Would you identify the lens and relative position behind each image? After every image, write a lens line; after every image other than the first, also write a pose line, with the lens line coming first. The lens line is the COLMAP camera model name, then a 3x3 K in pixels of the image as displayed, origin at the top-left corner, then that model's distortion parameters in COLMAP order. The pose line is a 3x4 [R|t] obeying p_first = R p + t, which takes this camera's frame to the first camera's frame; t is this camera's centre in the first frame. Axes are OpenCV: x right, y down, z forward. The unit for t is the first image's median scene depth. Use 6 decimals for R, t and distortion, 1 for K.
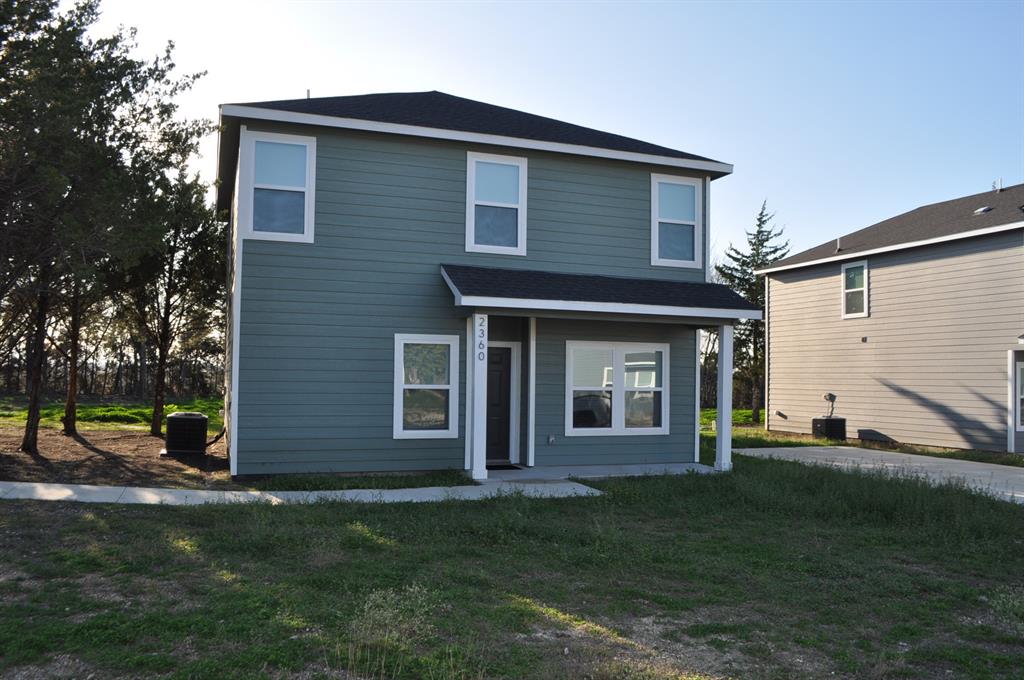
lens RADIAL K [[819.4, 0, 497.5], [0, 819.4, 353.7], [0, 0, 1]] dist [-0.082457, 0.012368]
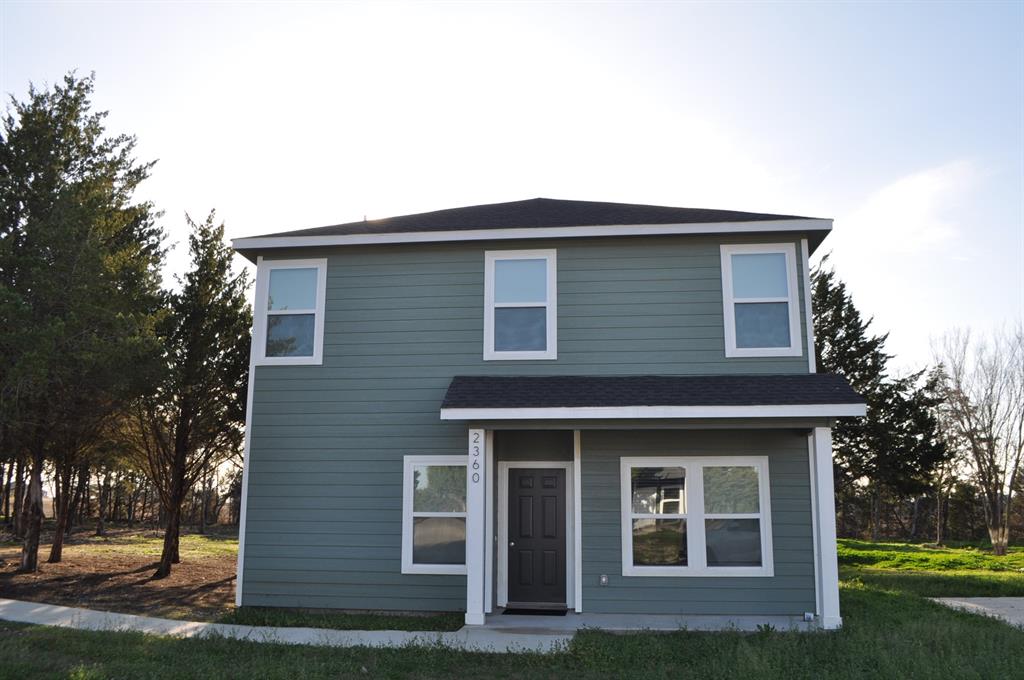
lens RADIAL K [[819.4, 0, 497.5], [0, 819.4, 353.7], [0, 0, 1]] dist [-0.082457, 0.012368]
pose [[0.893223, -0.093017, -0.439887, 0.366020], [0.019496, 0.985458, -0.168795, 0.018715], [0.449191, 0.142195, 0.882048, 0.218262]]
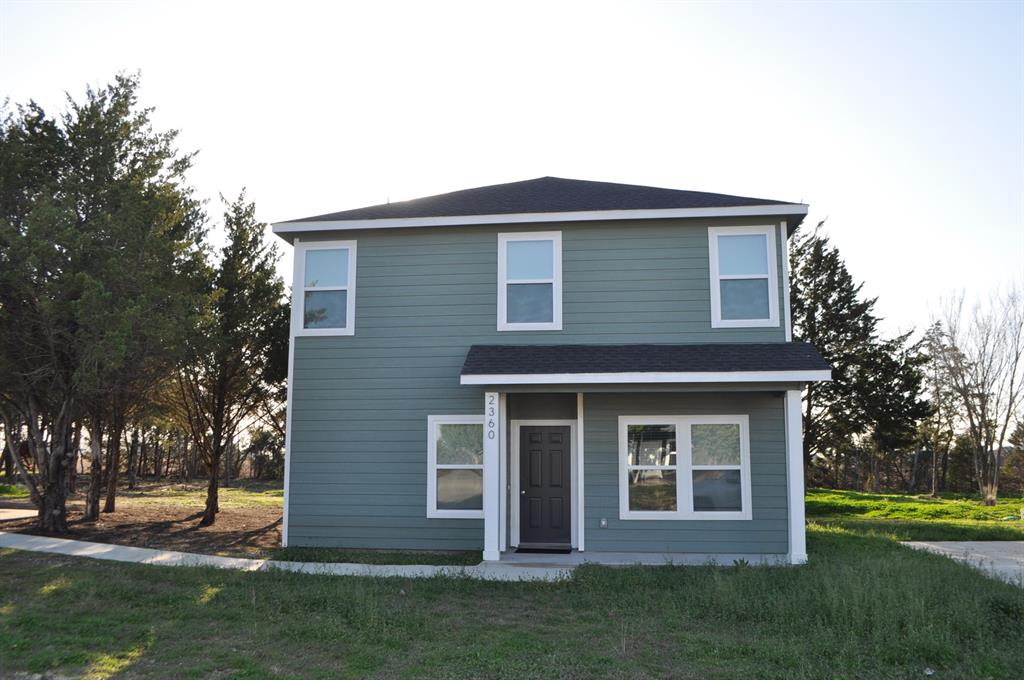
lens RADIAL K [[819.4, 0, 497.5], [0, 819.4, 353.7], [0, 0, 1]] dist [-0.082457, 0.012368]
pose [[0.886886, -0.072830, -0.456211, 0.417119], [0.022918, 0.993216, -0.114005, 0.017534], [0.461419, 0.090654, 0.882539, 0.112909]]
